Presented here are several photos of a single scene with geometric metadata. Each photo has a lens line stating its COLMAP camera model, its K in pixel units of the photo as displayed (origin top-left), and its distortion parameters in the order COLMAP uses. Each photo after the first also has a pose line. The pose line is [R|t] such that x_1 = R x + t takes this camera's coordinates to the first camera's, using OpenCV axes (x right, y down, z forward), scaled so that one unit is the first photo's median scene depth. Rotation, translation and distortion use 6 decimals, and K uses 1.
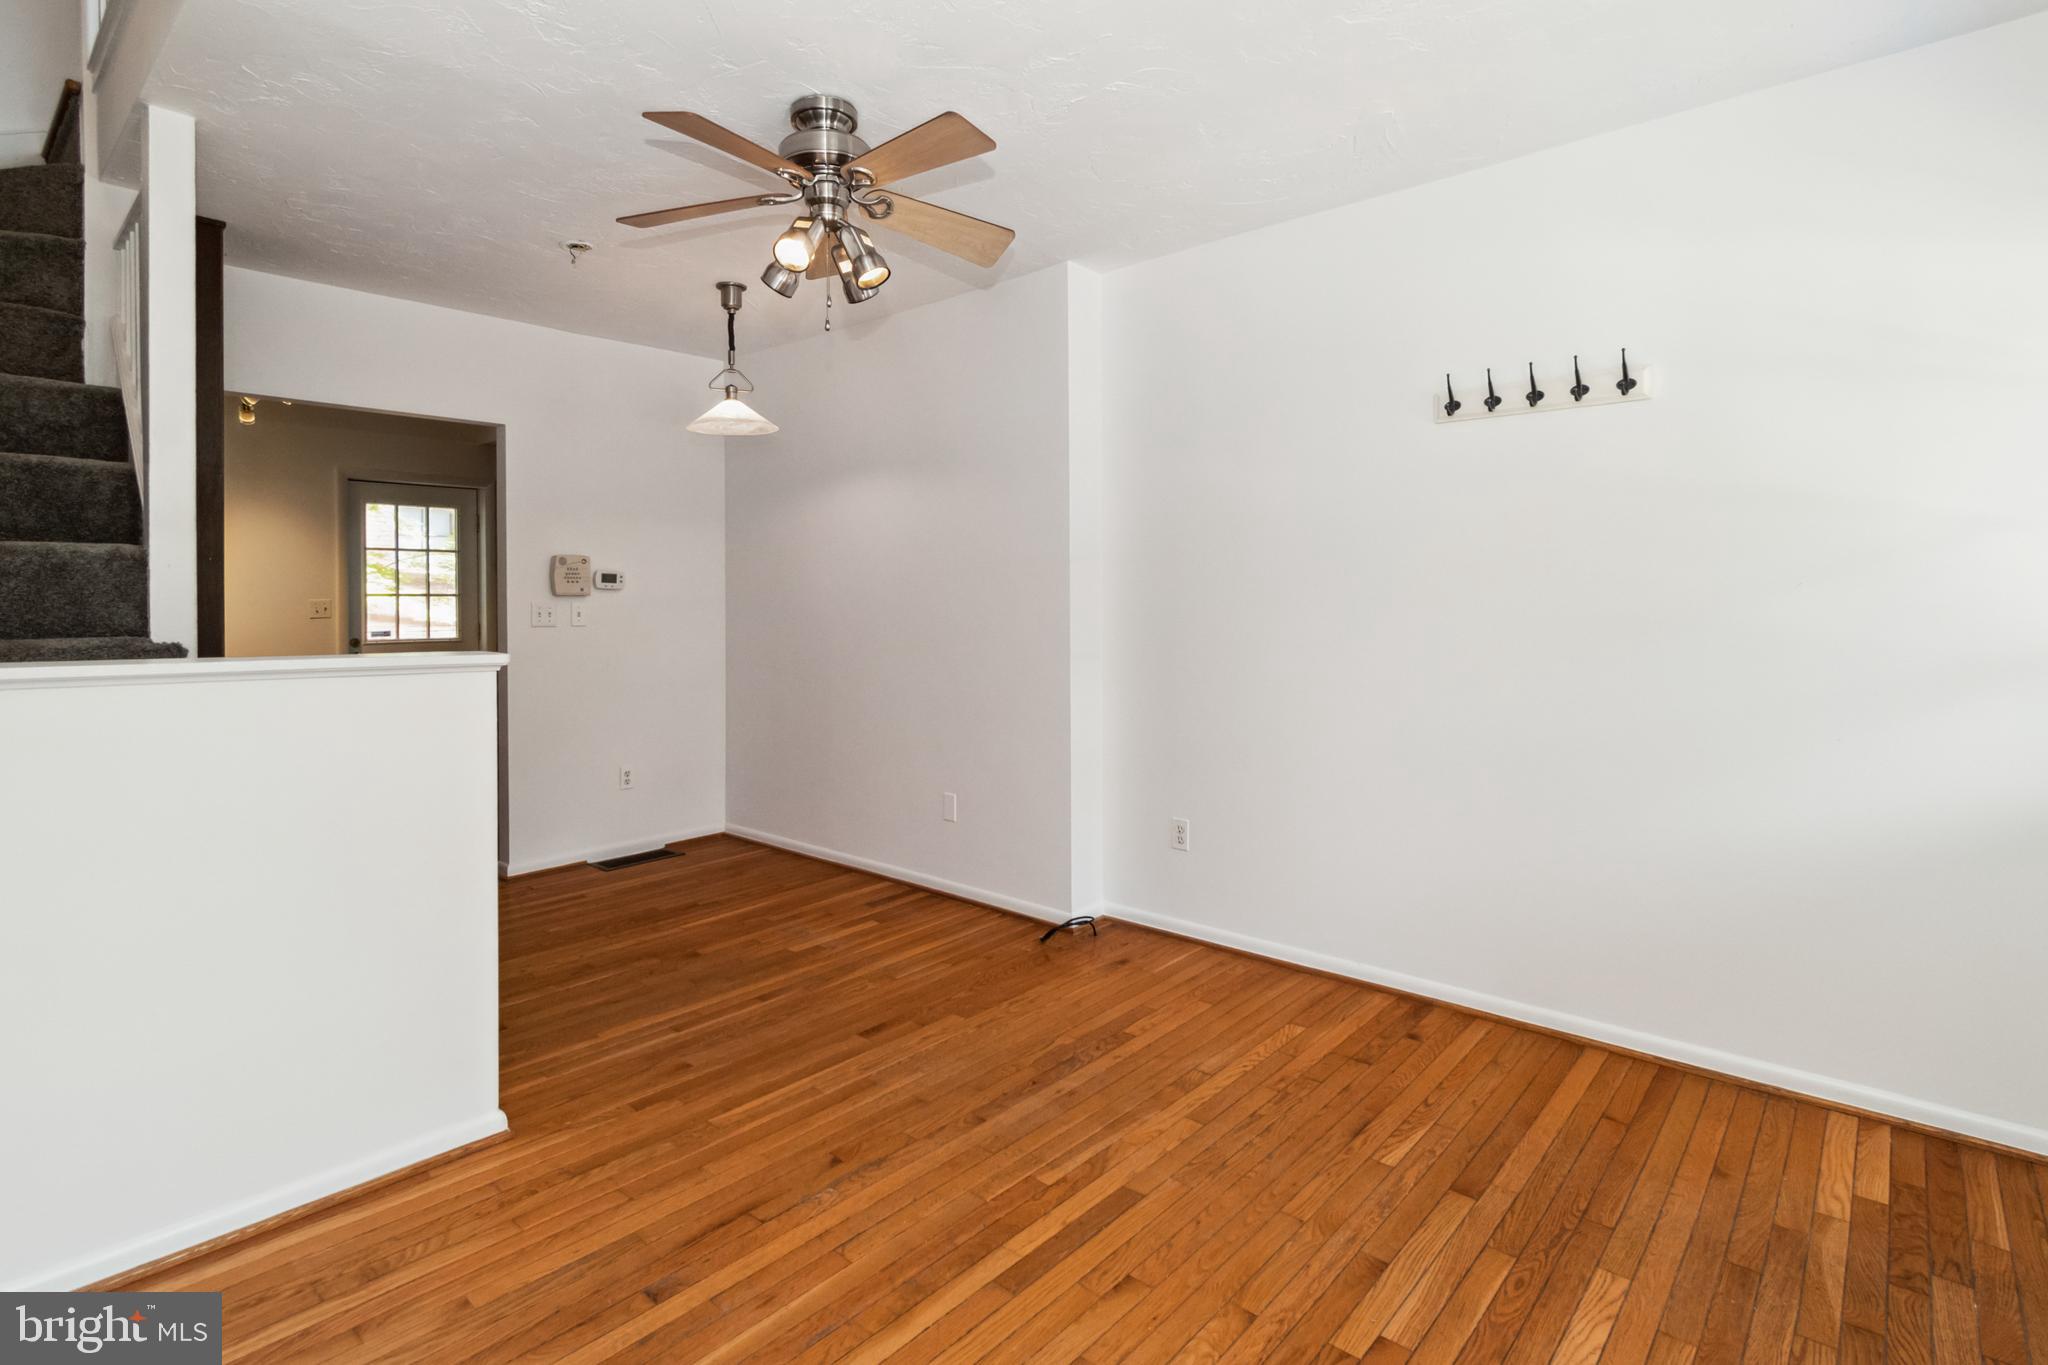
lens RADIAL K [[994.5, 0, 1001.2], [0, 994.5, 608.0], [0, 0, 1]] dist [0.003383, 0.000549]
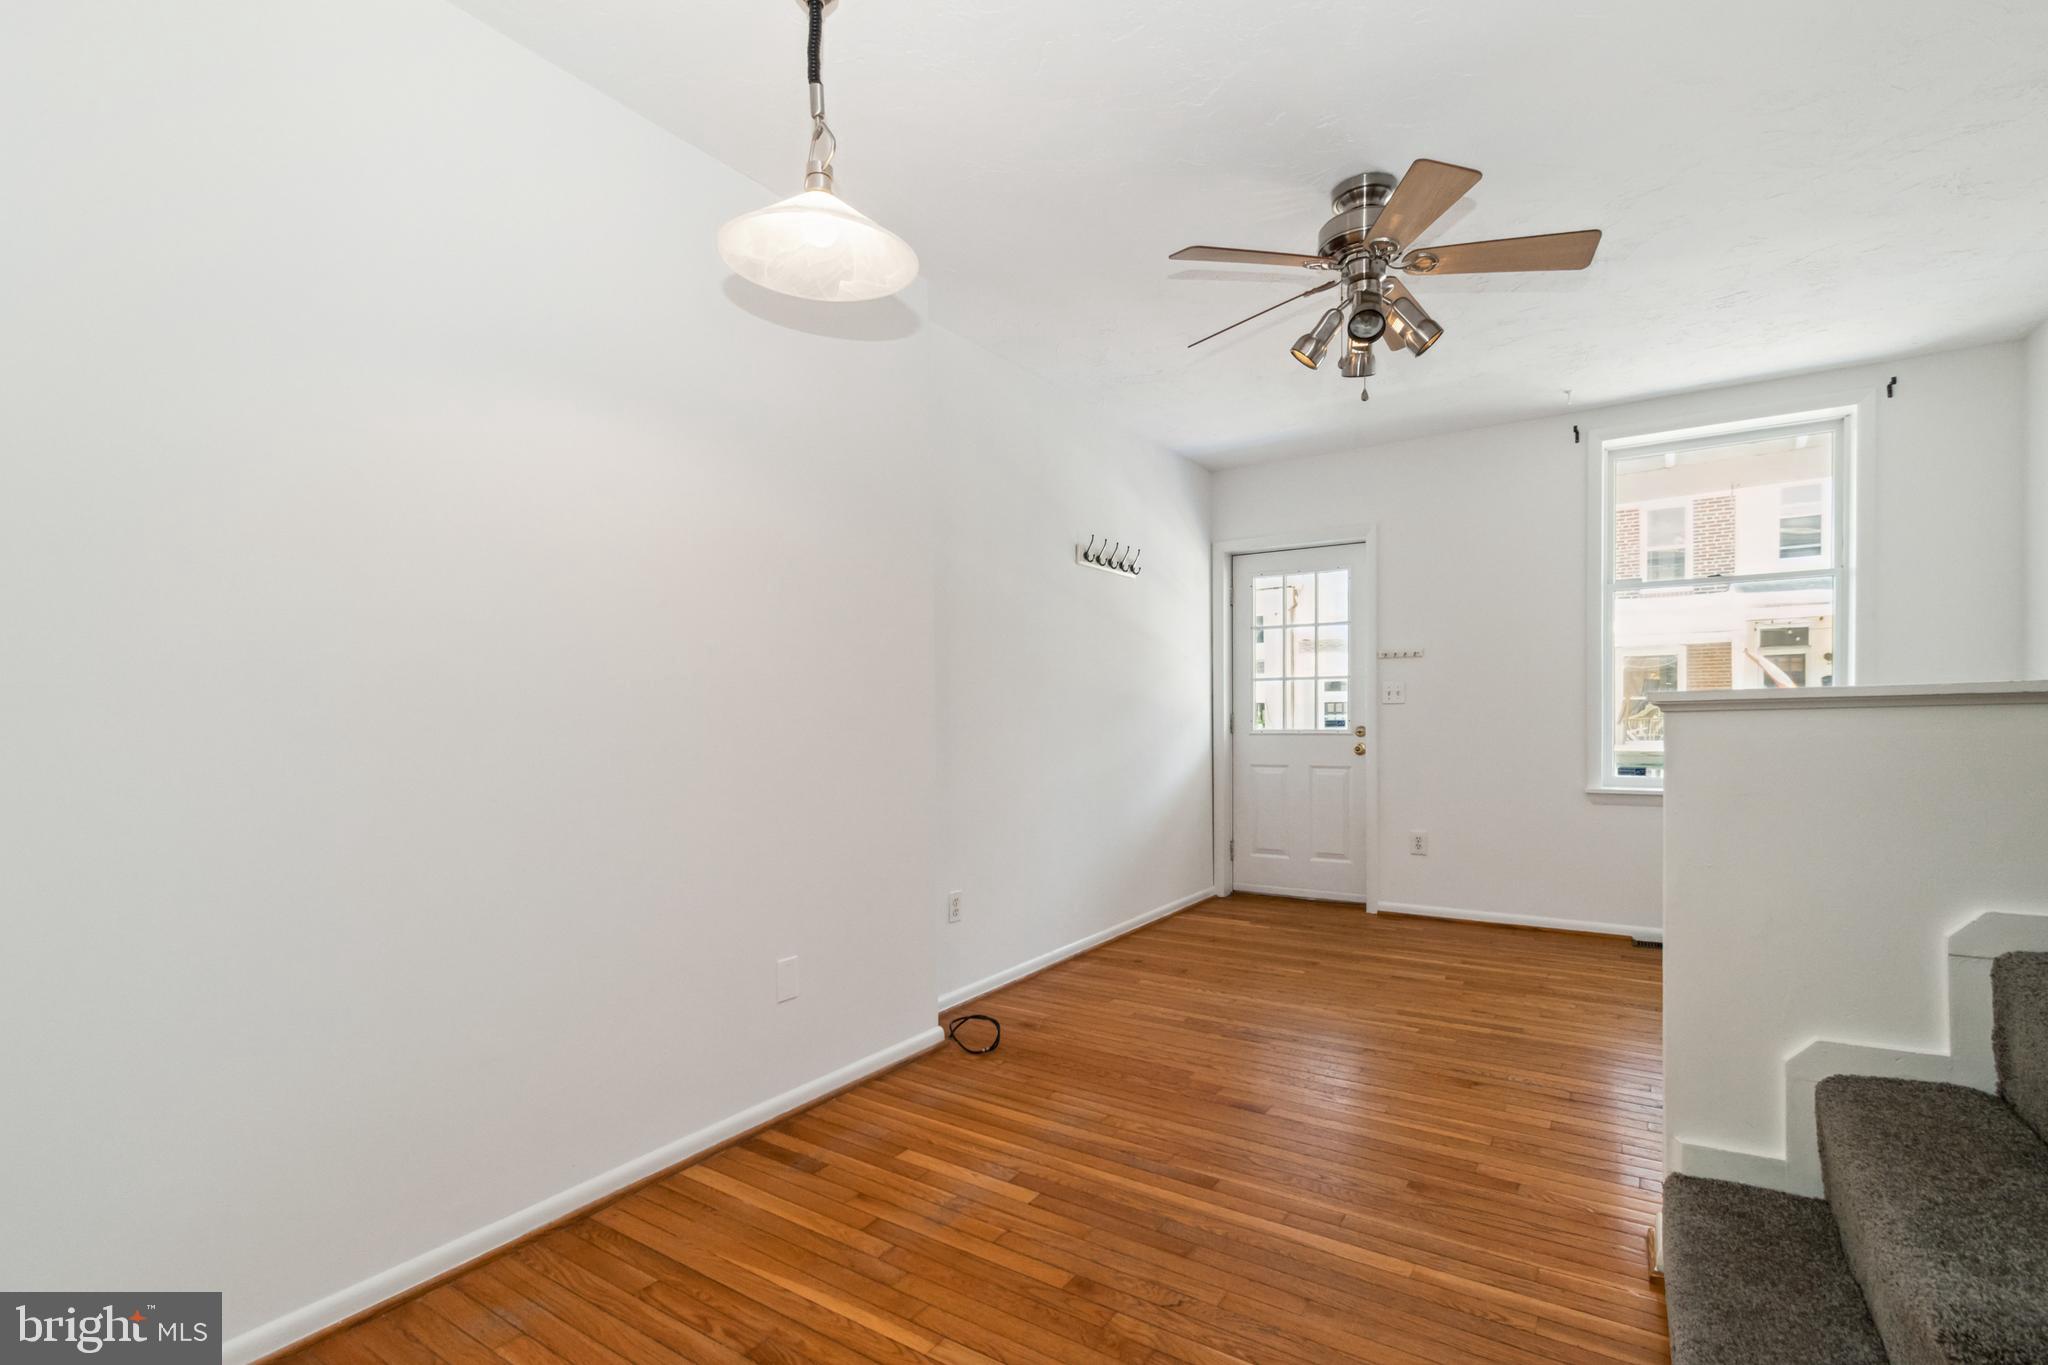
lens RADIAL K [[942.1, 0, 1036.7], [0, 942.1, 736.2], [0, 0, 1]] dist [0.003425, -0.000377]
pose [[-0.160170, -0.013673, 0.986995, -1.042910], [0.018895, 0.999678, 0.016915, 0.048319], [-0.986909, 0.021359, -0.159860, 1.413596]]
